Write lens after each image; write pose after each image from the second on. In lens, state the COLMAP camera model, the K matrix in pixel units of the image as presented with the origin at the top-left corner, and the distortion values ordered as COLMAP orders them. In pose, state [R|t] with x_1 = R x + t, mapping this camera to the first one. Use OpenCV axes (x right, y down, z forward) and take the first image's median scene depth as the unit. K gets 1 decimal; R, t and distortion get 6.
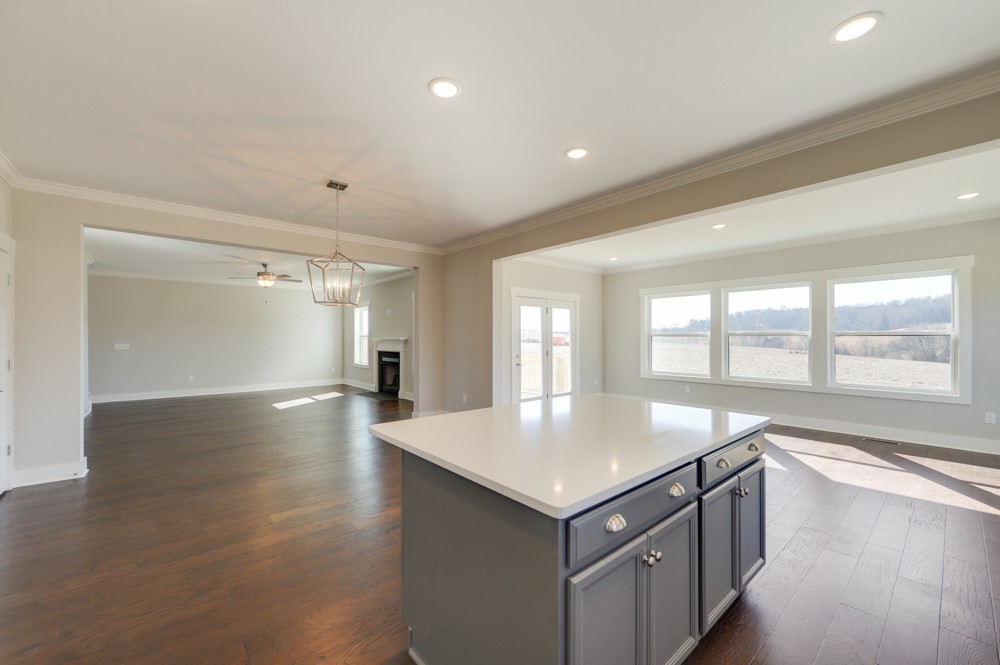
lens RADIAL K [[393.3, 0, 495.6], [0, 393.3, 336.3], [0, 0, 1]] dist [-0.000695, -0.000337]
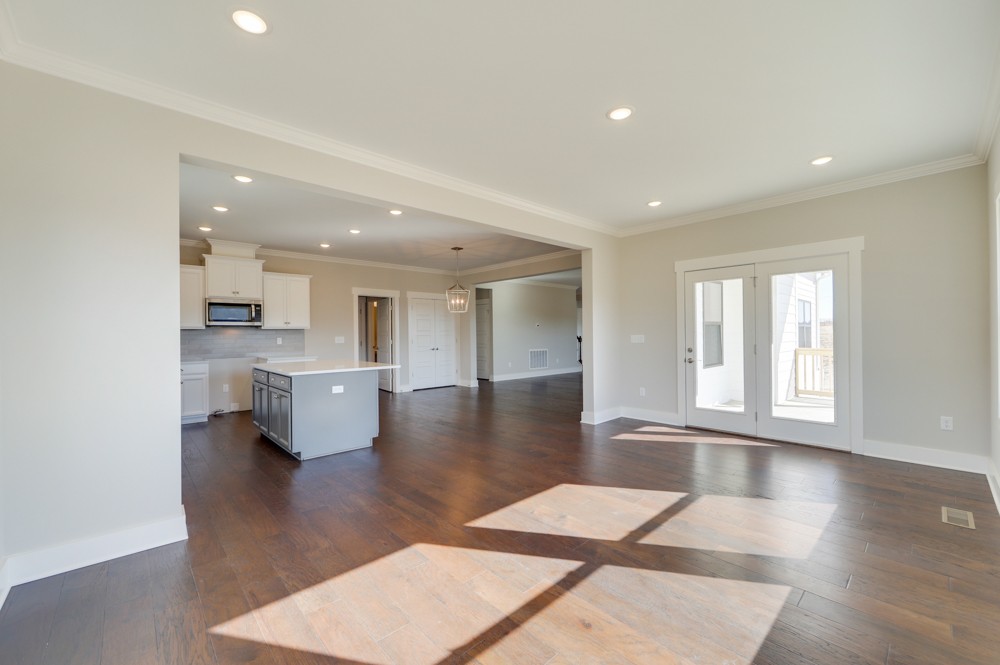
lens RADIAL K [[408.0, 0, 502.8], [0, 408.0, 334.3], [0, 0, 1]] dist [0.002606, 0.000241]
pose [[0.052234, 0.002393, -0.998632, 0.716500], [0.016780, 0.999854, 0.003273, 0.009226], [0.998494, -0.016928, 0.052186, 0.516214]]
